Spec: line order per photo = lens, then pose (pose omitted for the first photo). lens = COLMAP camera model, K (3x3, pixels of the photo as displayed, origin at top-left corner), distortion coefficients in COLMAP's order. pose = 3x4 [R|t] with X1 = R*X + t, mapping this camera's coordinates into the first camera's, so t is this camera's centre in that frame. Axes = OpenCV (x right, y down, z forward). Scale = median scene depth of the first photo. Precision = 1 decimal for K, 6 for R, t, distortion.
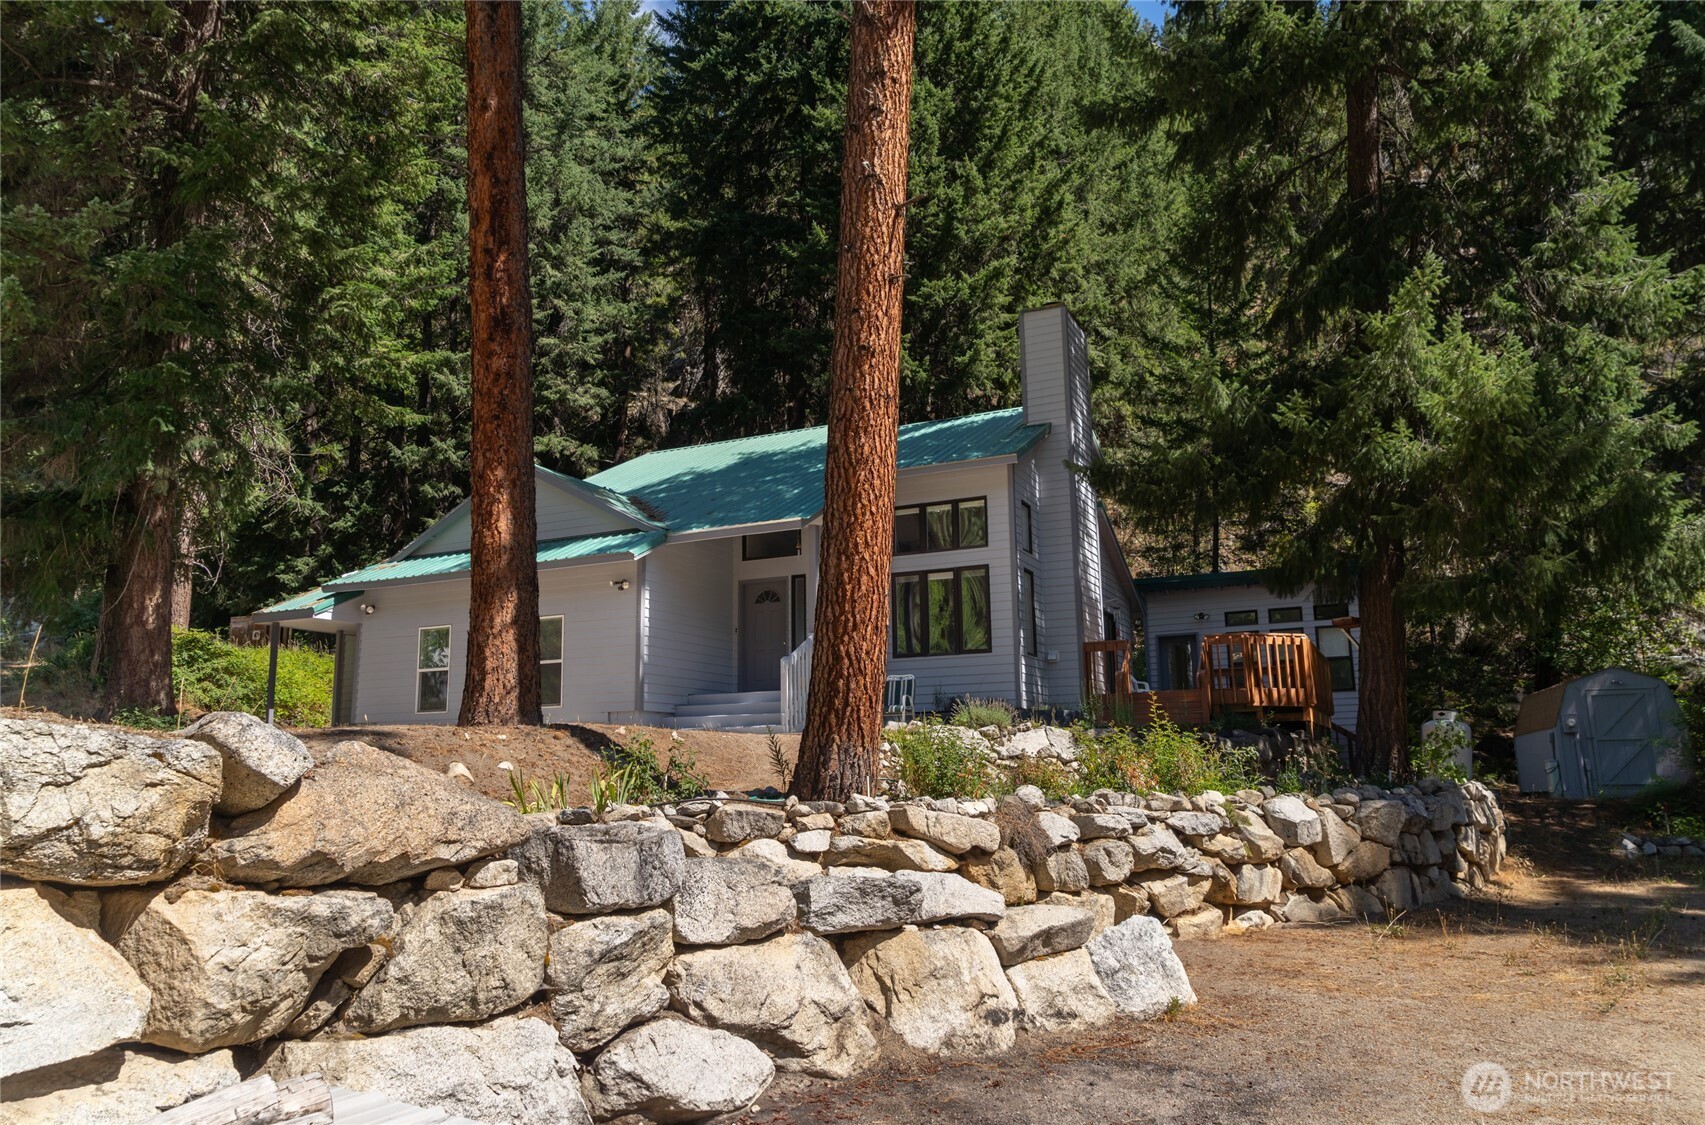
lens RADIAL K [[1055.4, 0, 852.5], [0, 1055.4, 562.5], [0, 0, 1]] dist [-0.003841, -0.000734]
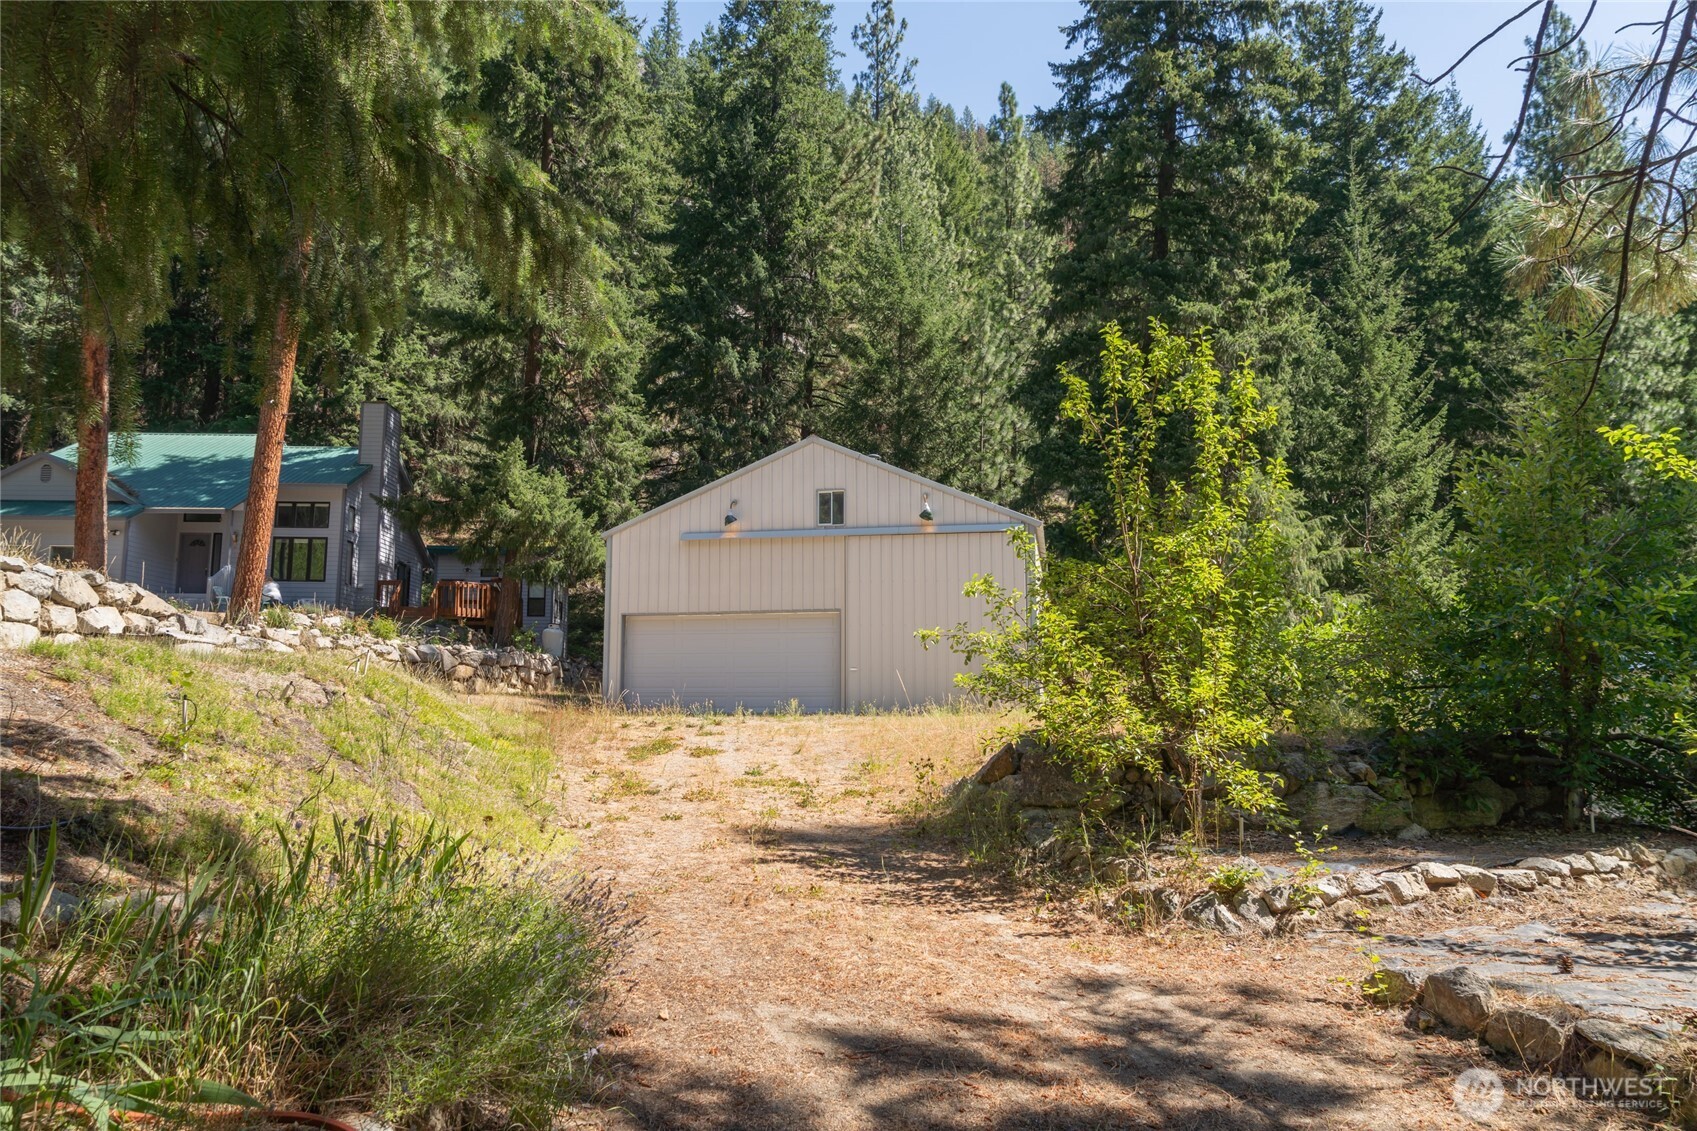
lens RADIAL K [[1158.2, 0, 848.5], [0, 1158.2, 565.5], [0, 0, 1]] dist [0.002819, 0.001250]
pose [[0.878392, 0.080370, 0.471135, -0.055201], [-0.110102, 0.993274, 0.035834, -0.220501], [-0.465086, -0.083350, 0.881333, -2.298045]]
